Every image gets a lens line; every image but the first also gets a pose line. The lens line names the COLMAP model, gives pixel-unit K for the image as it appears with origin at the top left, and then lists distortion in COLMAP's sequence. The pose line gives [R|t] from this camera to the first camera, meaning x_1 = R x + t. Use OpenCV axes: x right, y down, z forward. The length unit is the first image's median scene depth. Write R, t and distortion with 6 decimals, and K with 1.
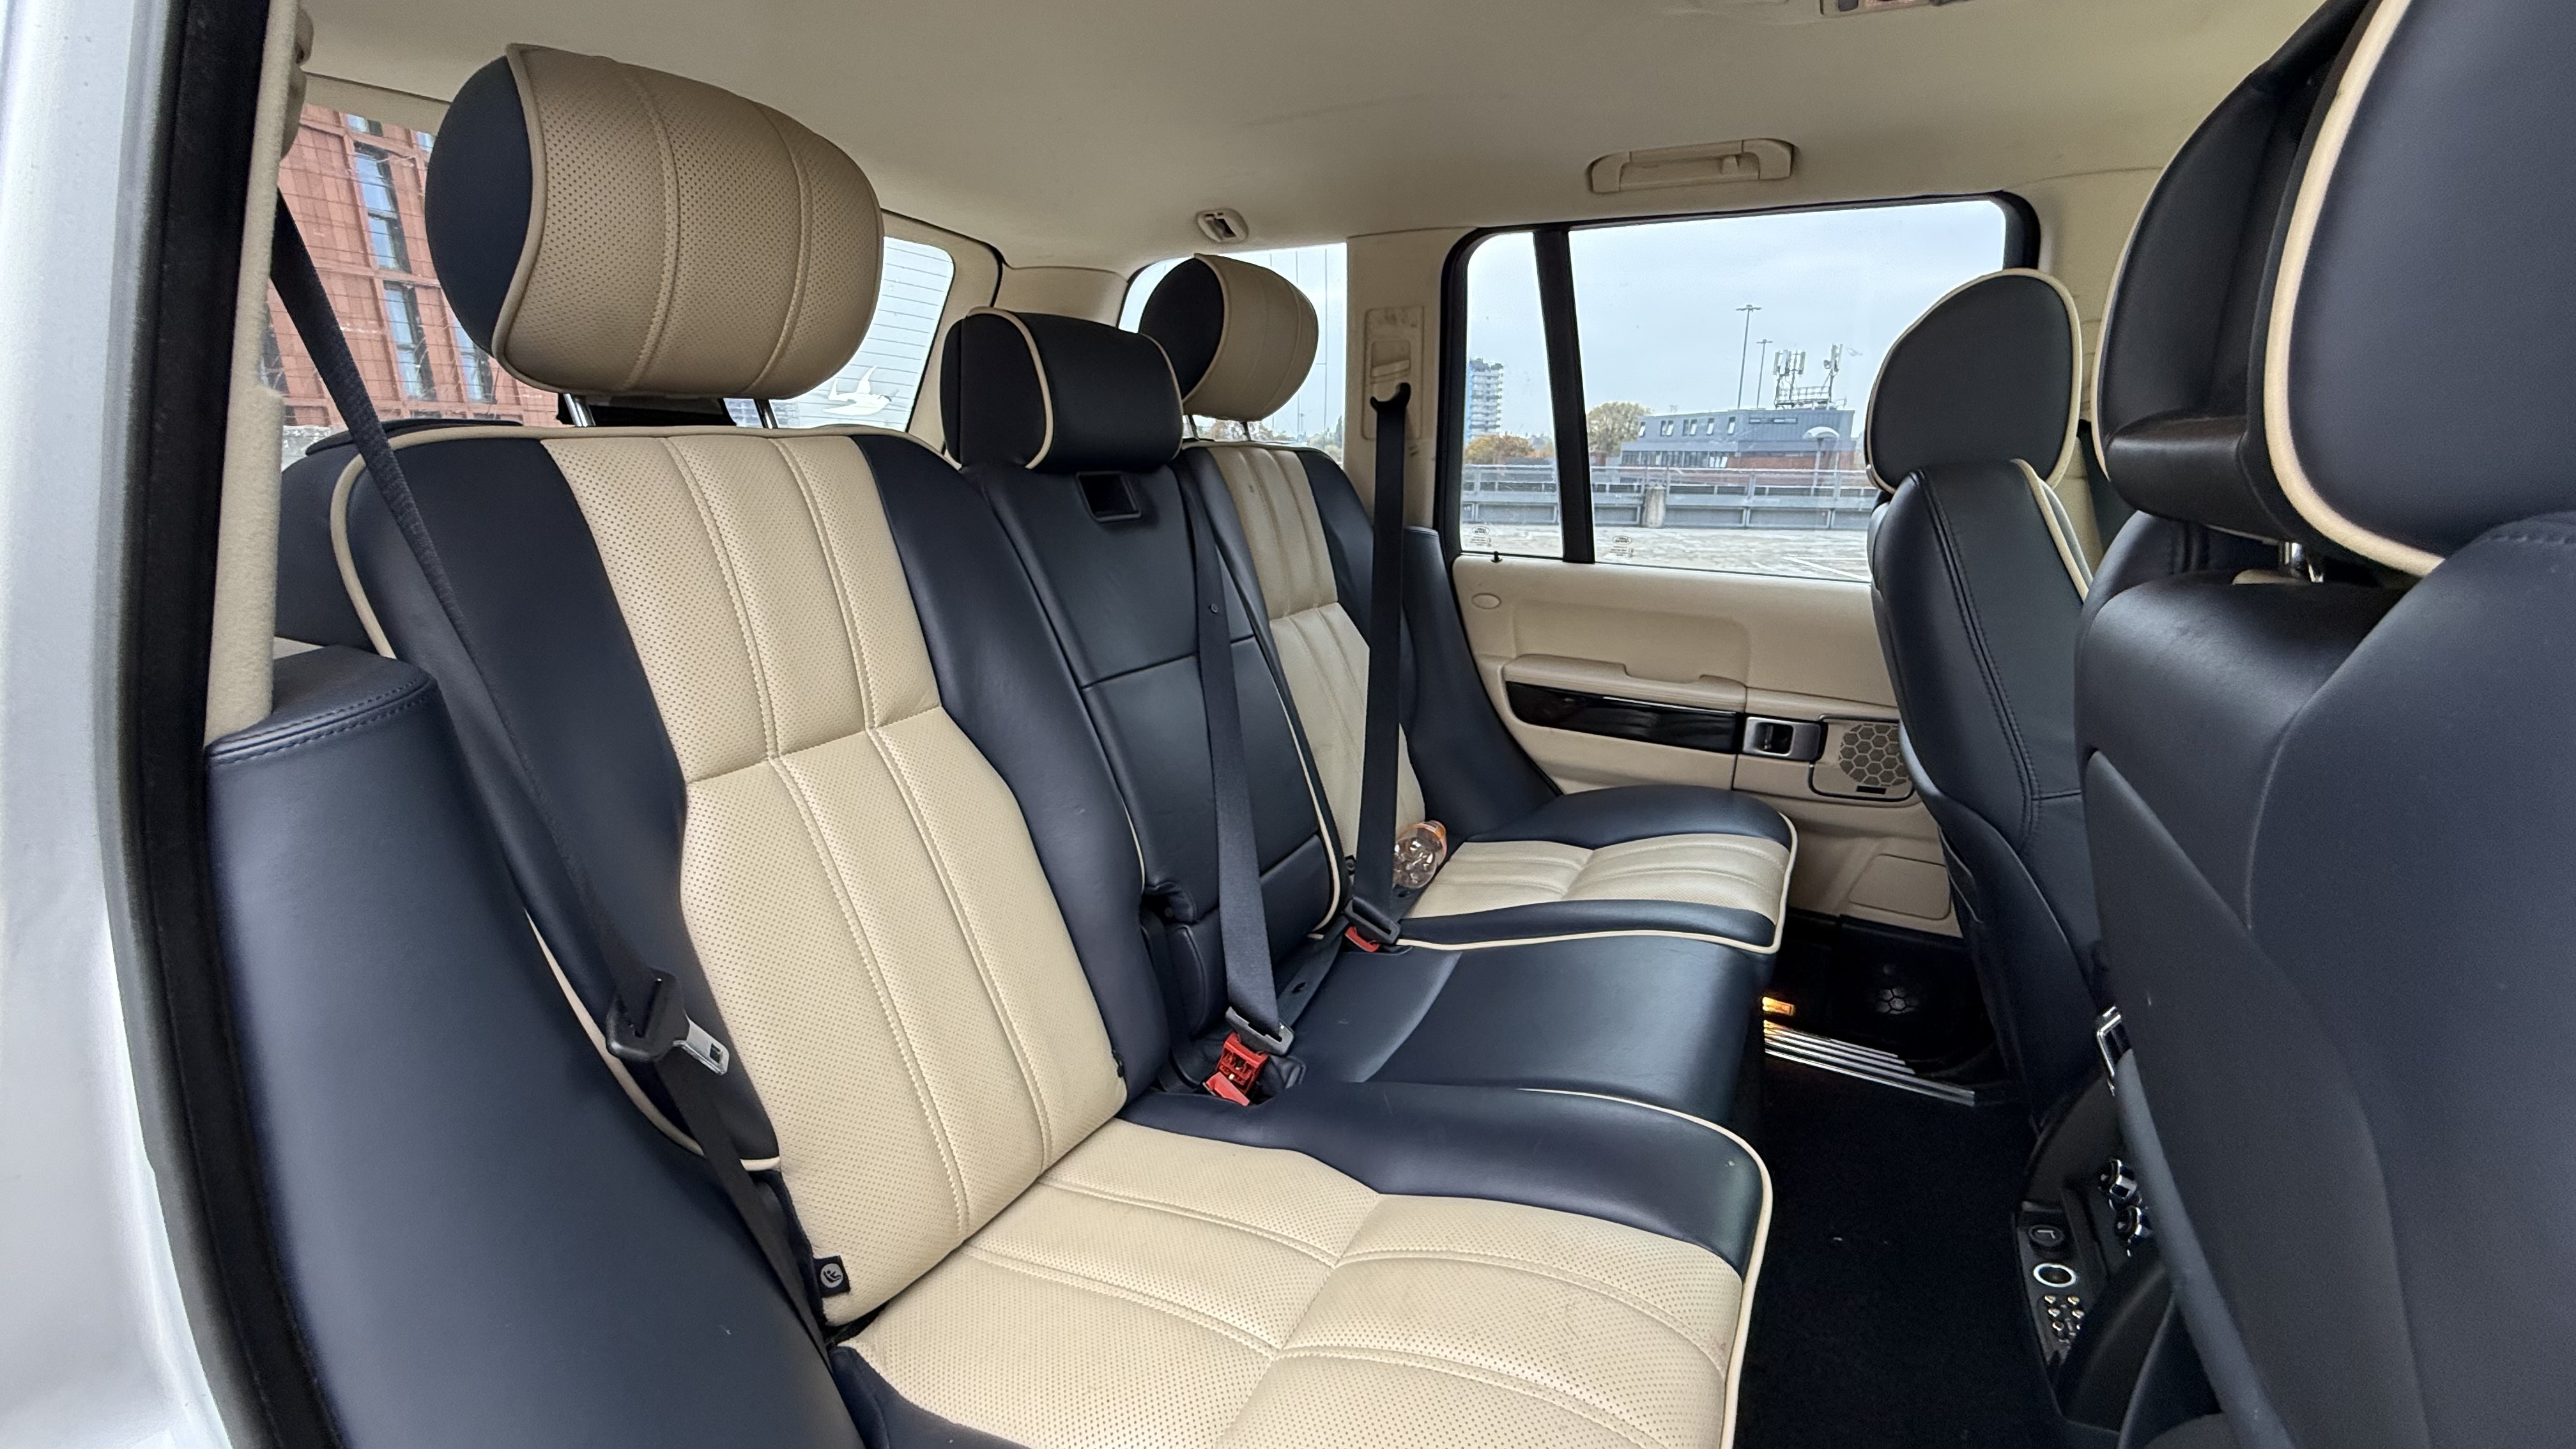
lens RADIAL K [[1019.4, 0, 1288.0], [0, 1019.4, 724.5], [0, 0, 1]] dist [-0.000175, -0.000109]
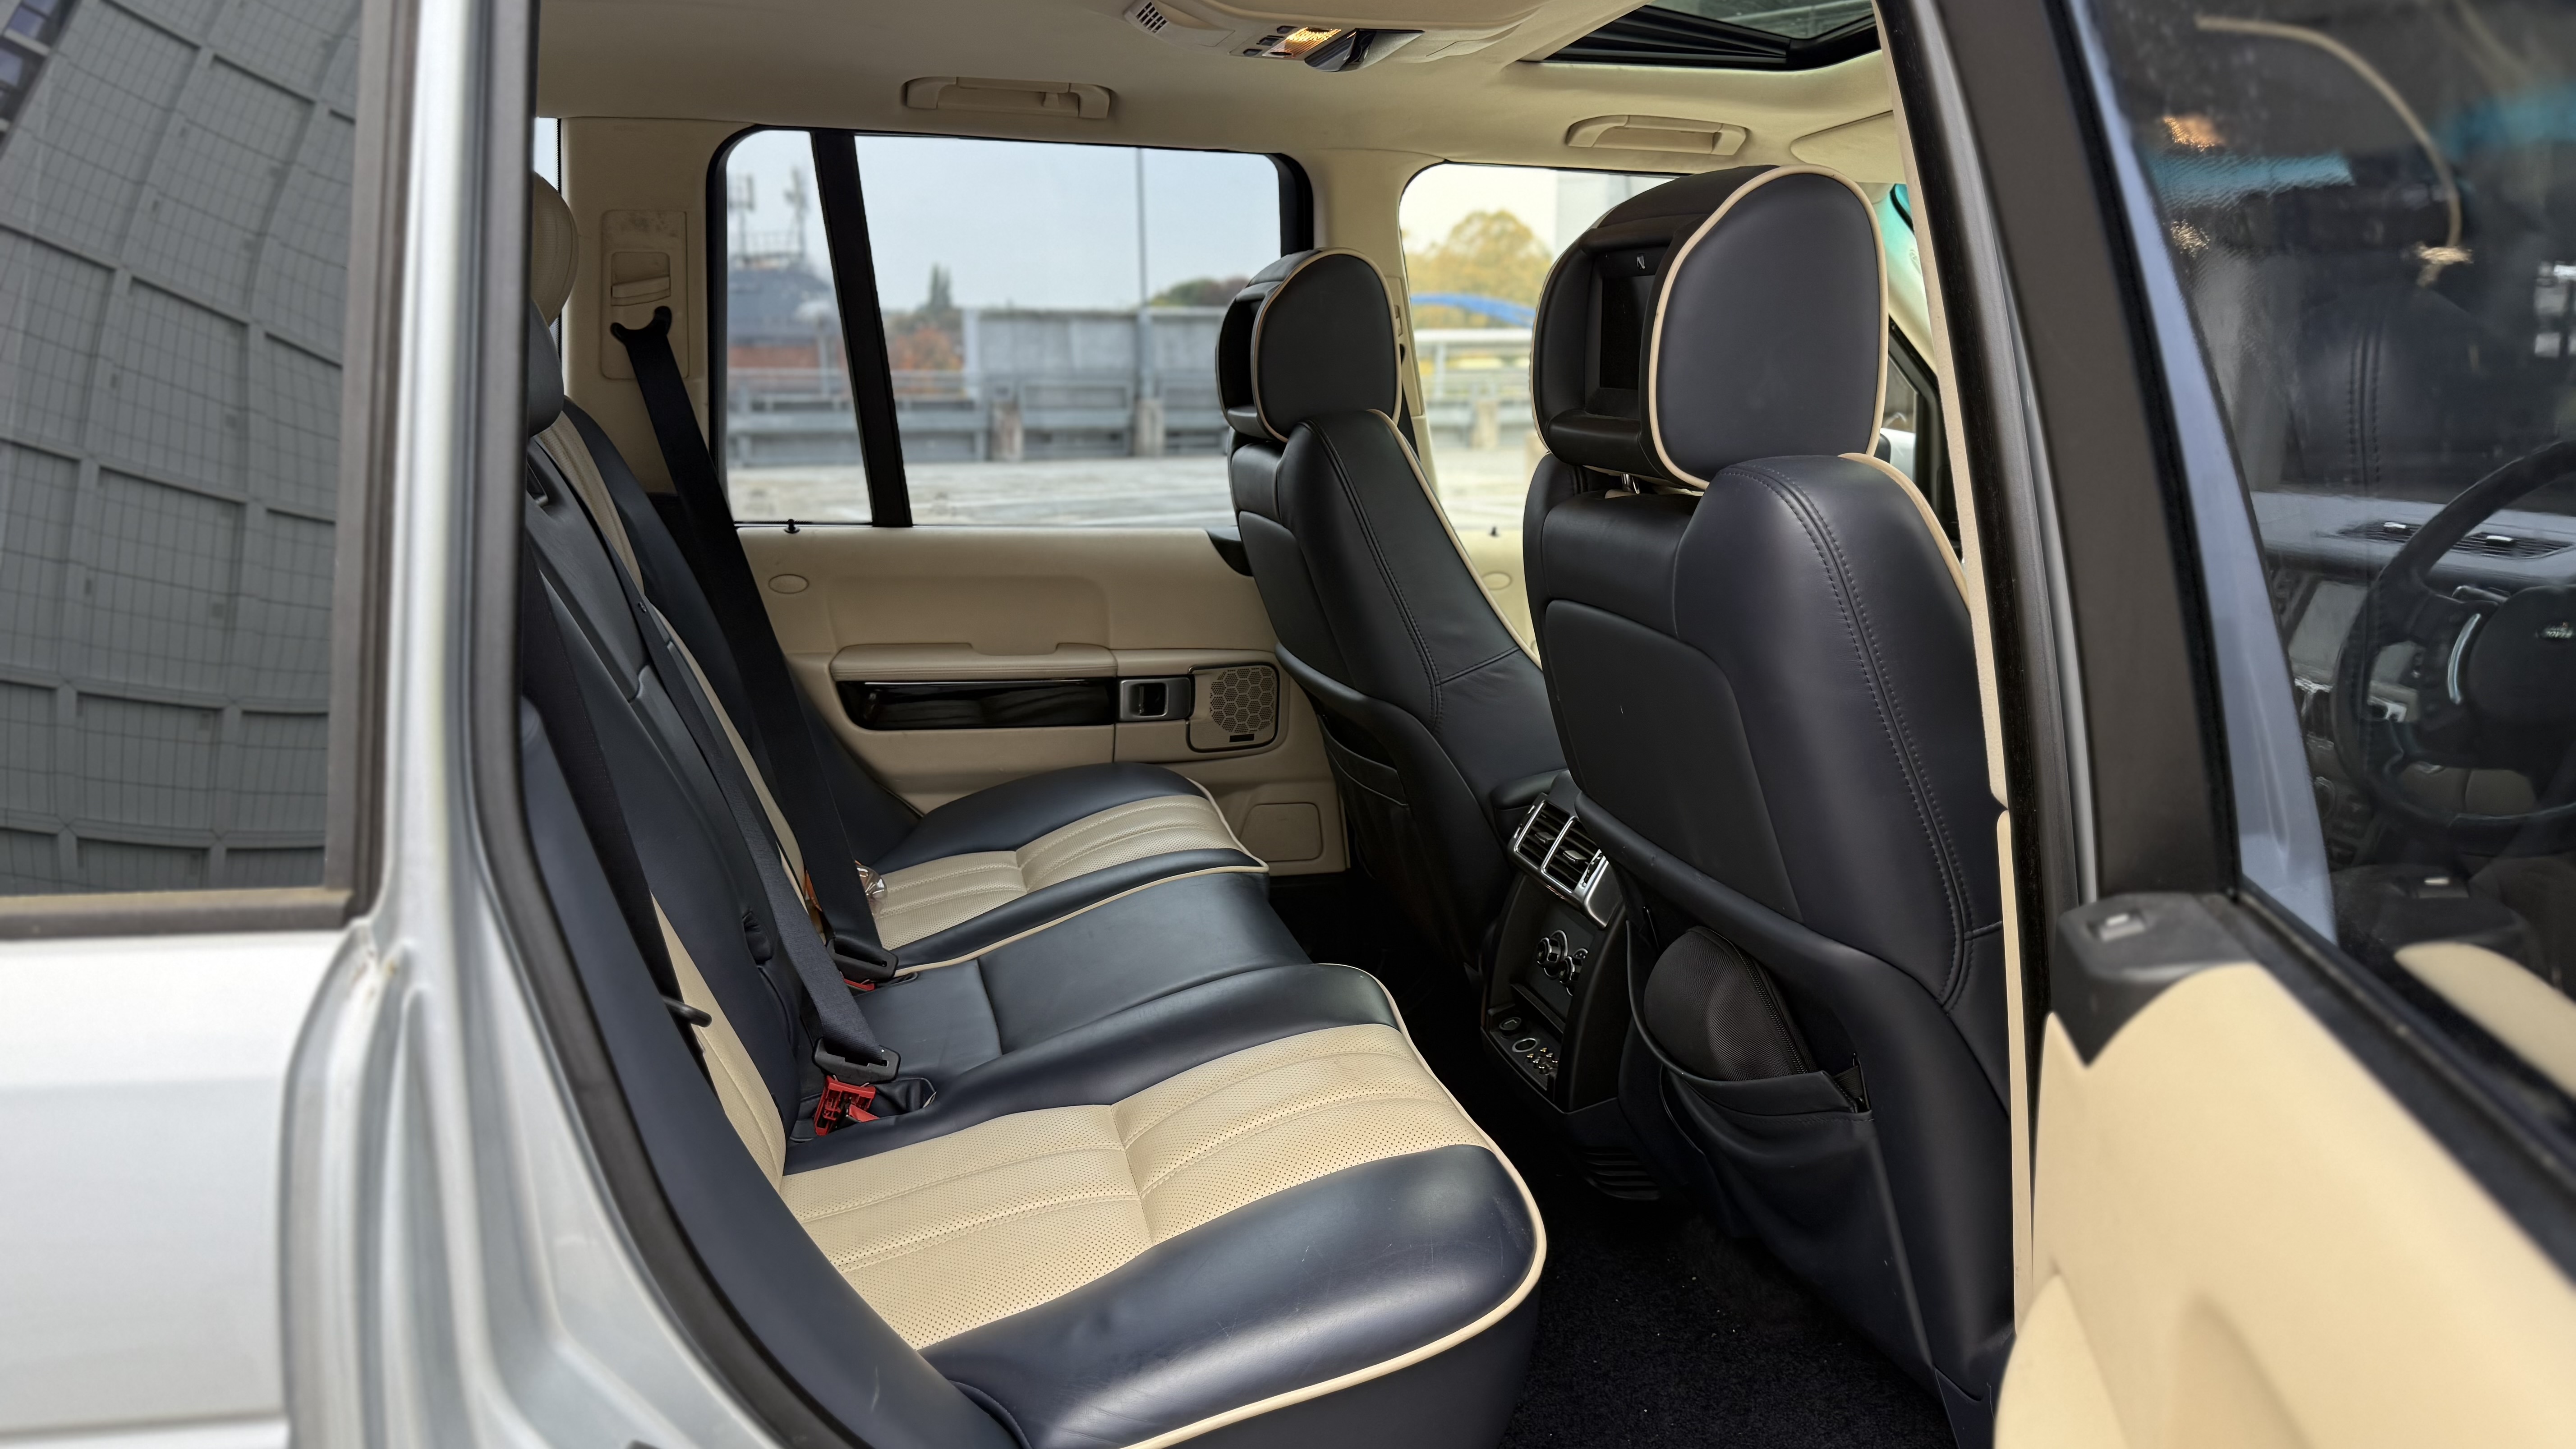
lens RADIAL K [[1750.0, 0, 1288.0], [0, 1750.0, 724.5], [0, 0, 1]] dist [0.096435, -0.101676]
pose [[0.751171, -0.142469, 0.644550, -0.450994], [0.173141, 0.984769, 0.015889, 0.032553], [-0.636996, 0.099662, 0.764397, -0.288272]]
